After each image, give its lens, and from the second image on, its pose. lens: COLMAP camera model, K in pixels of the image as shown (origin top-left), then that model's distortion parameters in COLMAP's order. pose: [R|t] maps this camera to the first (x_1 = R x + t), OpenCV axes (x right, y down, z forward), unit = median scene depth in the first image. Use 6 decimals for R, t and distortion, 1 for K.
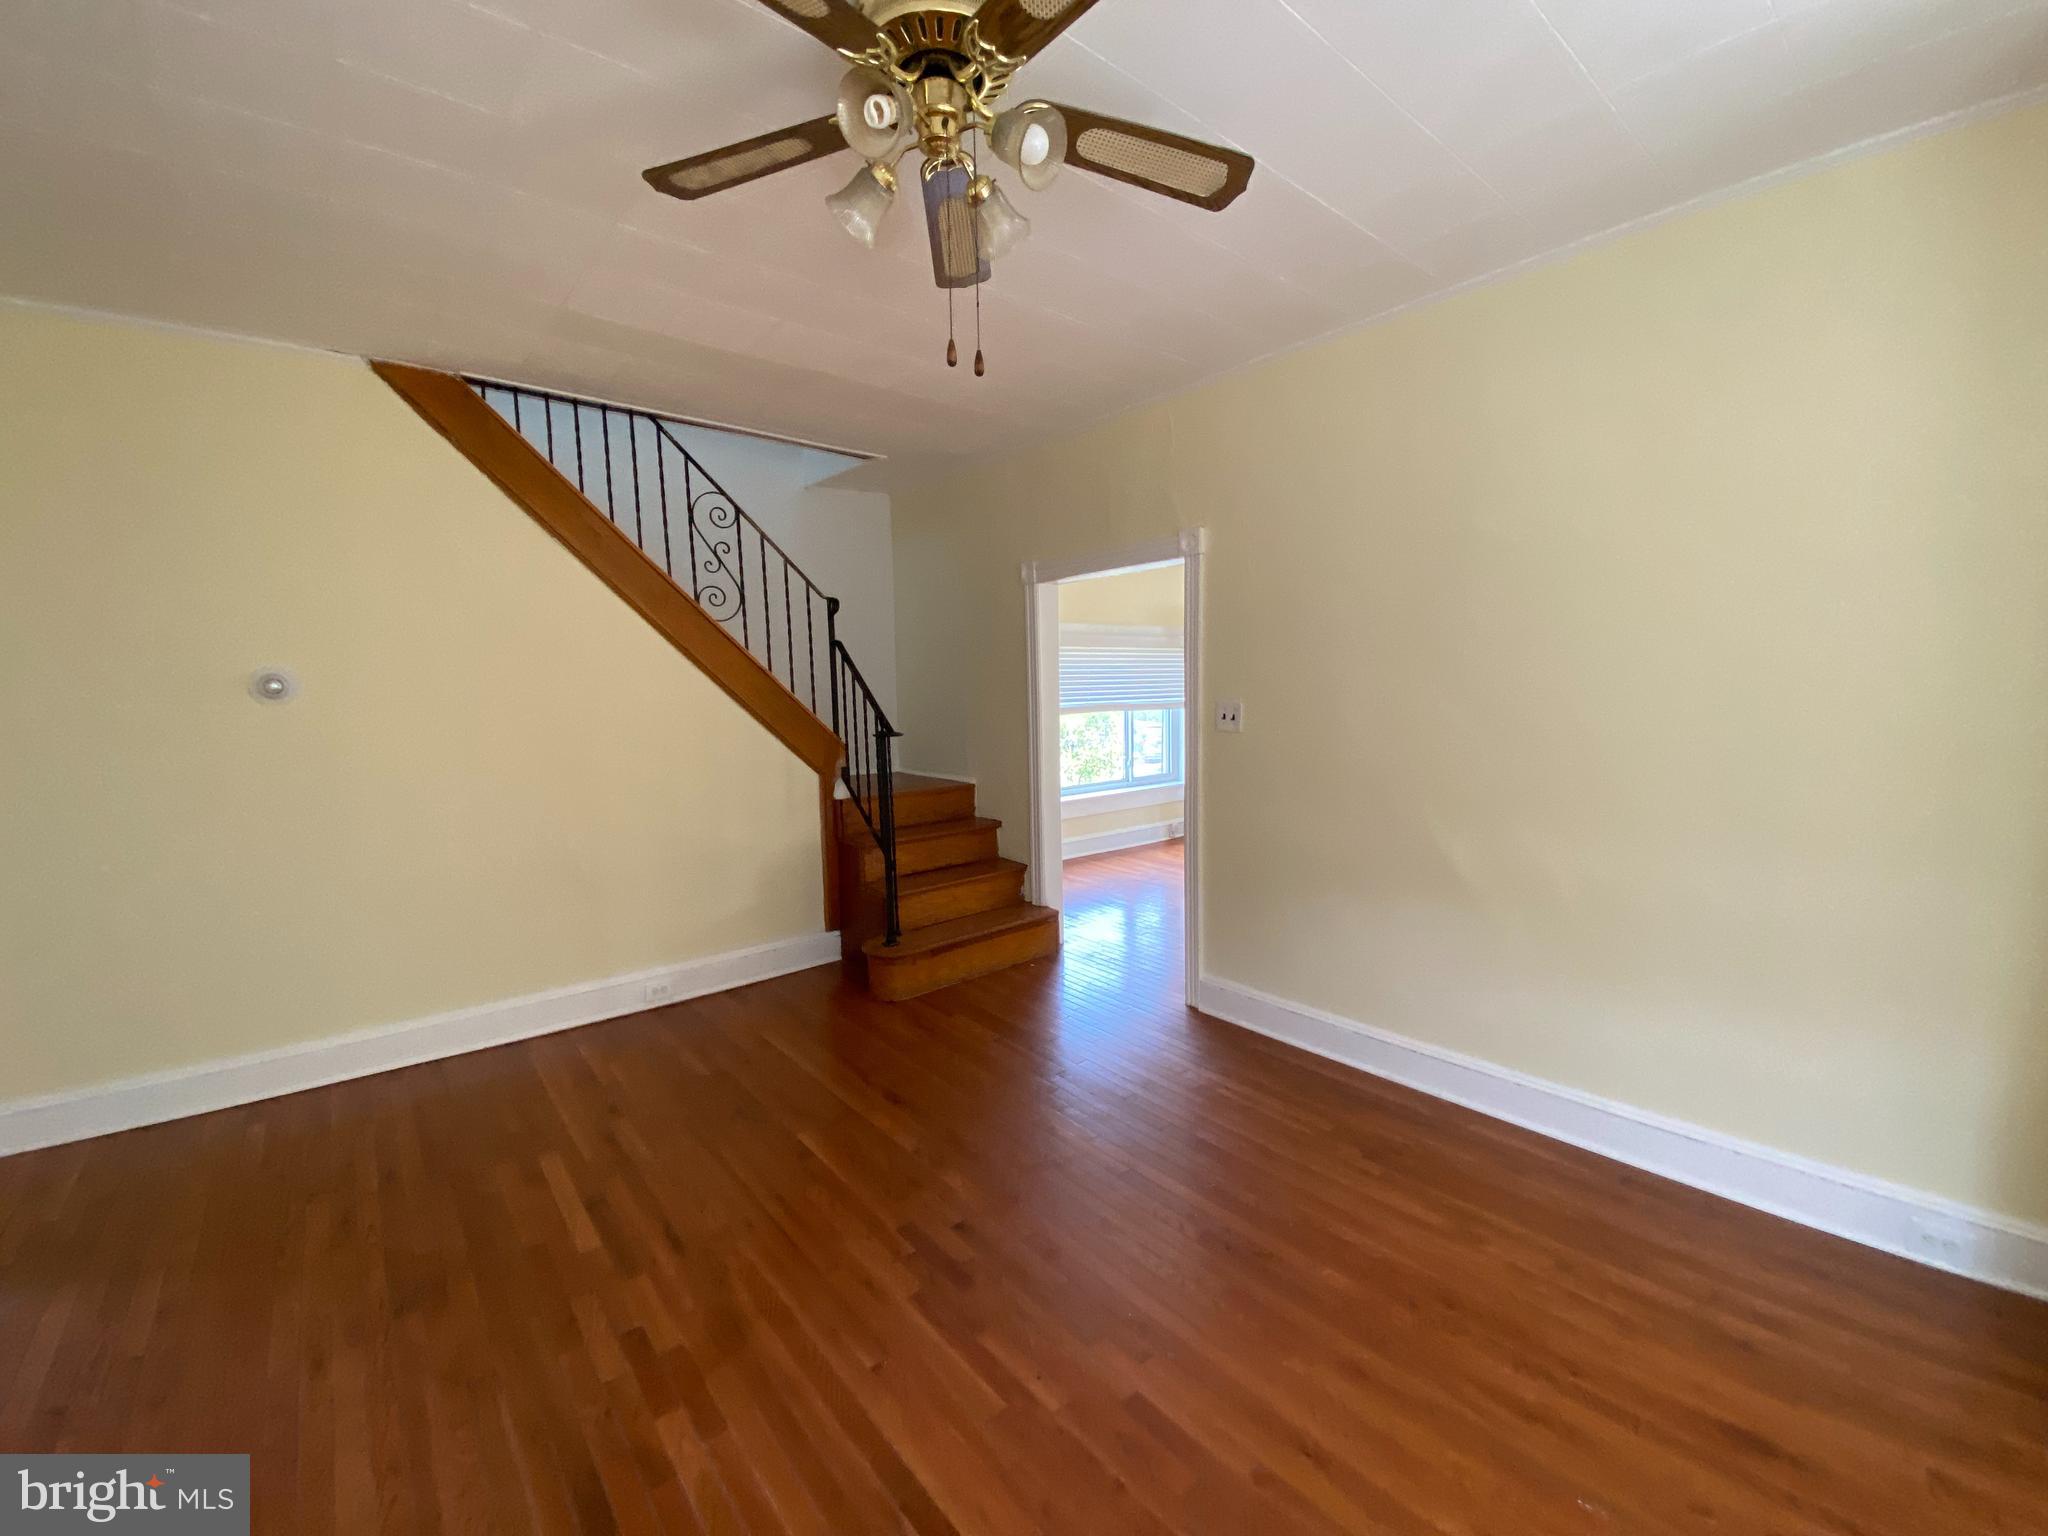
lens RADIAL K [[850.8, 0, 1024.0], [0, 850.8, 768.0], [0, 0, 1]] dist [0.072919, -0.040899]
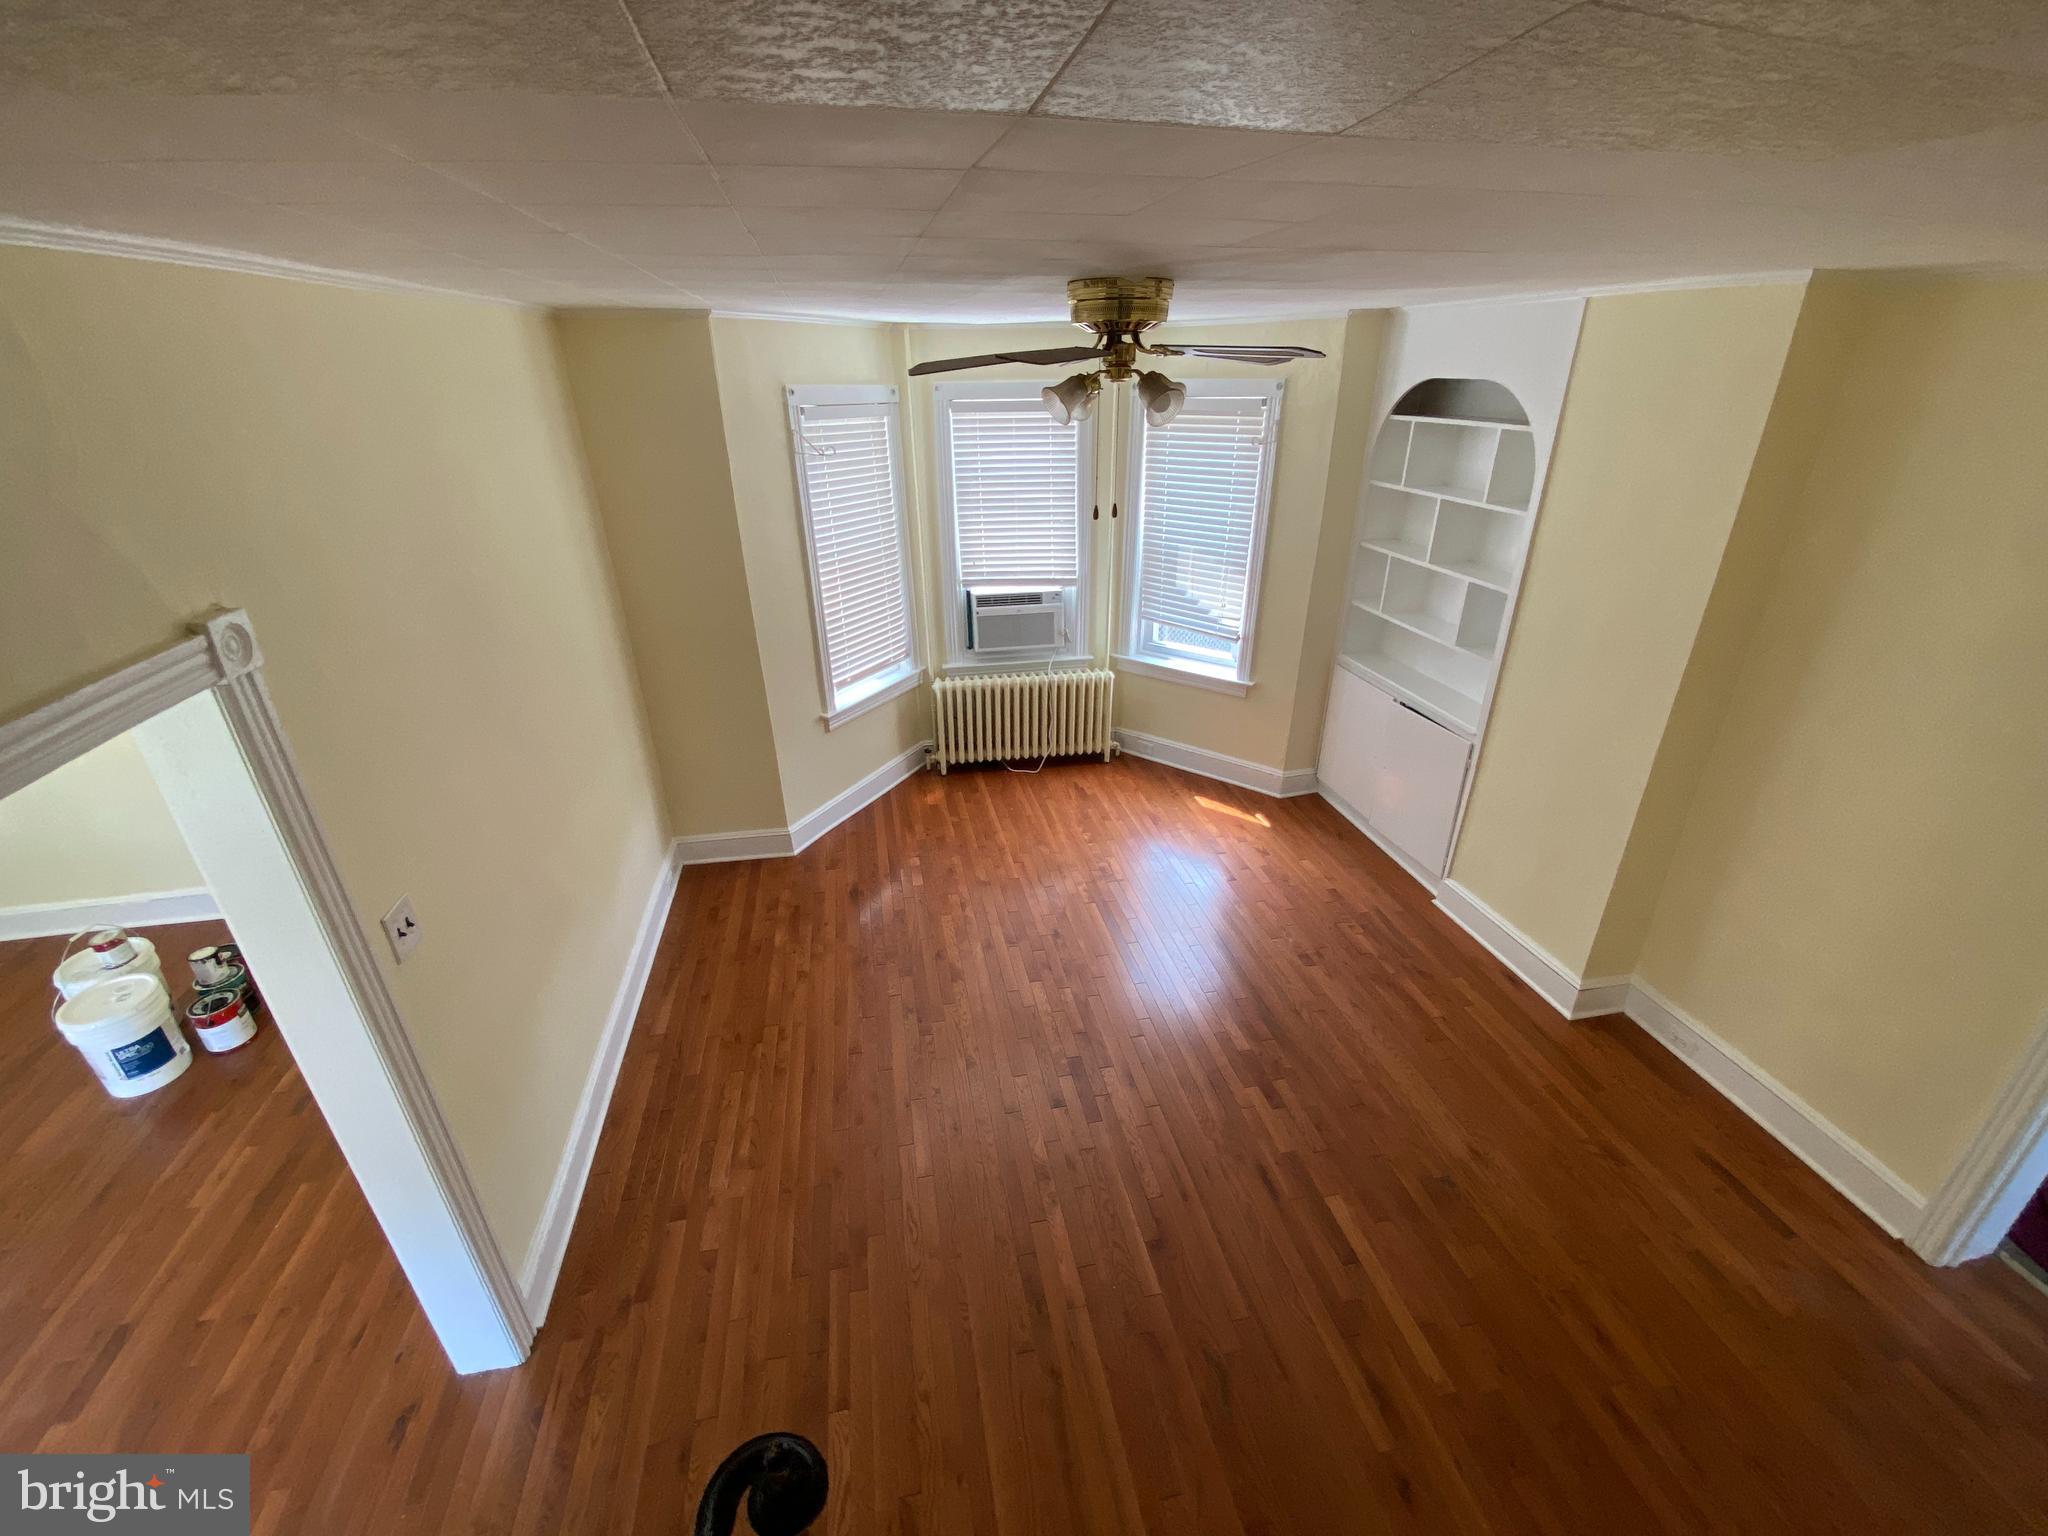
lens RADIAL K [[850.8, 0, 1024.0], [0, 850.8, 768.0], [0, 0, 1]] dist [0.072919, -0.040899]
pose [[-0.882114, -0.174021, 0.437711, -0.553916], [0.076848, 0.863635, 0.498225, -0.637684], [-0.464724, 0.473129, -0.748452, 1.876320]]
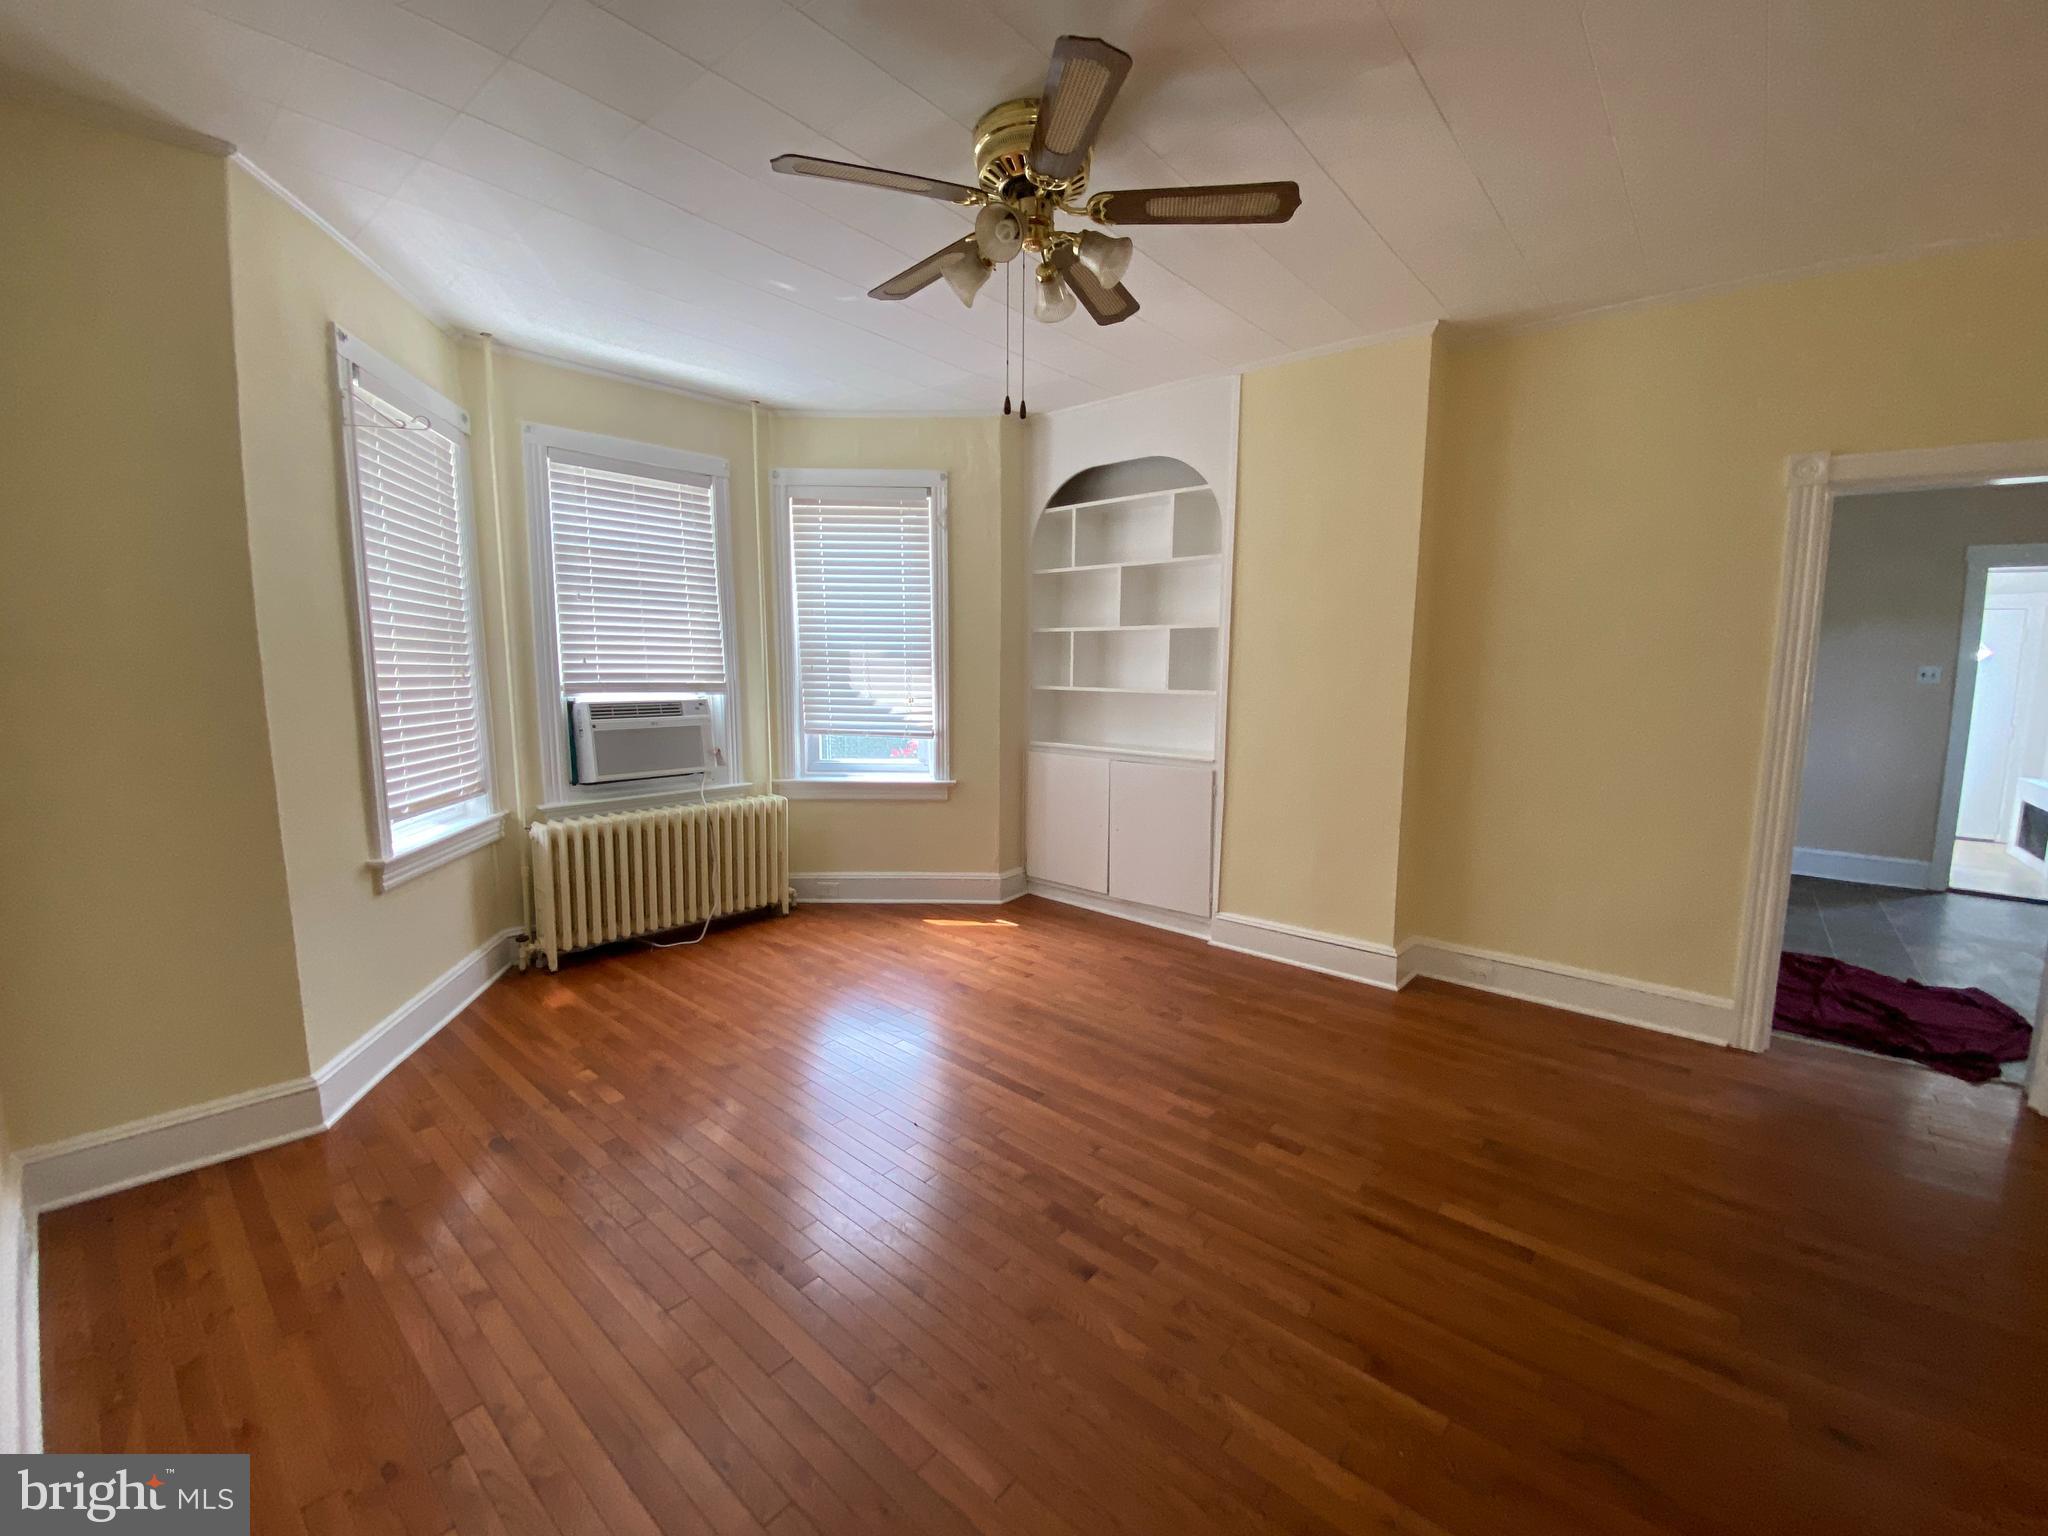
lens RADIAL K [[850.8, 0, 1024.0], [0, 850.8, 768.0], [0, 0, 1]] dist [0.072919, -0.040899]
pose [[-0.983441, 0.034560, -0.177903, 0.129275], [-0.005818, 0.975123, 0.221590, -0.152452], [0.181135, 0.218955, -0.958775, 1.785590]]
